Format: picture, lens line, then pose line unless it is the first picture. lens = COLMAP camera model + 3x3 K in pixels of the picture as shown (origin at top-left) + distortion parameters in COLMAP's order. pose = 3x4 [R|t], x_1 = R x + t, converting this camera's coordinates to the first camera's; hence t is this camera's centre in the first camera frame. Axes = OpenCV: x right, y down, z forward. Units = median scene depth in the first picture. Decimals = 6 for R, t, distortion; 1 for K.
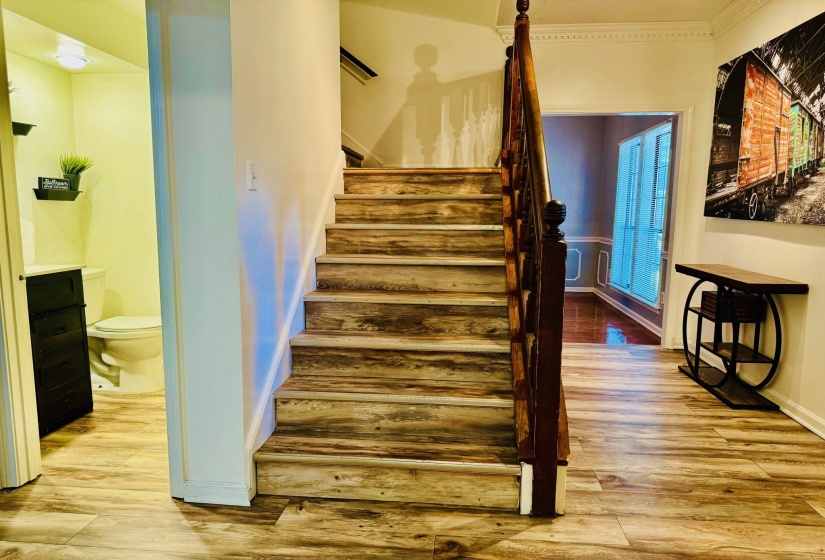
lens RADIAL K [[585.9, 0, 411.0], [0, 585.9, 286.2], [0, 0, 1]] dist [0.019607, -0.018635]
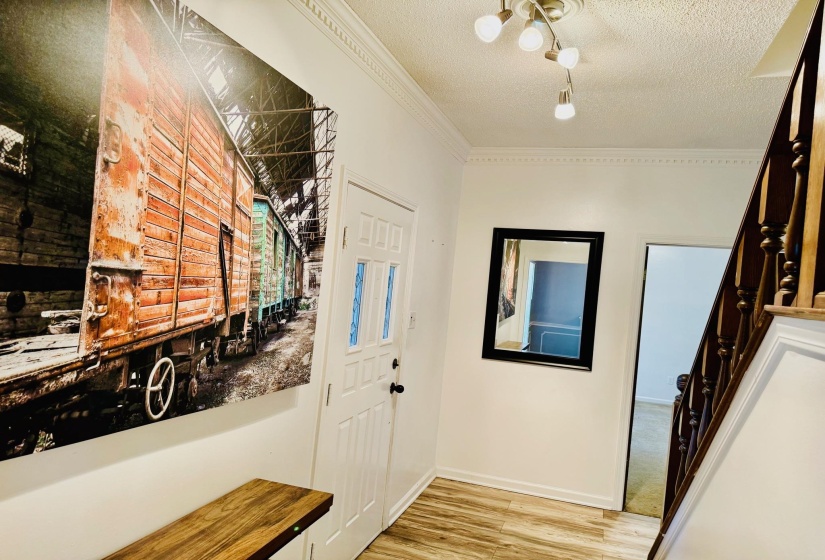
lens RADIAL K [[585.9, 0, 412.0], [0, 585.9, 282.9], [0, 0, 1]] dist [0.019607, -0.018635]
pose [[-0.970892, -0.107427, 0.214076, 0.356632], [-0.078544, 0.987151, 0.139152, -0.307760], [-0.226274, 0.118287, -0.966855, 1.477598]]
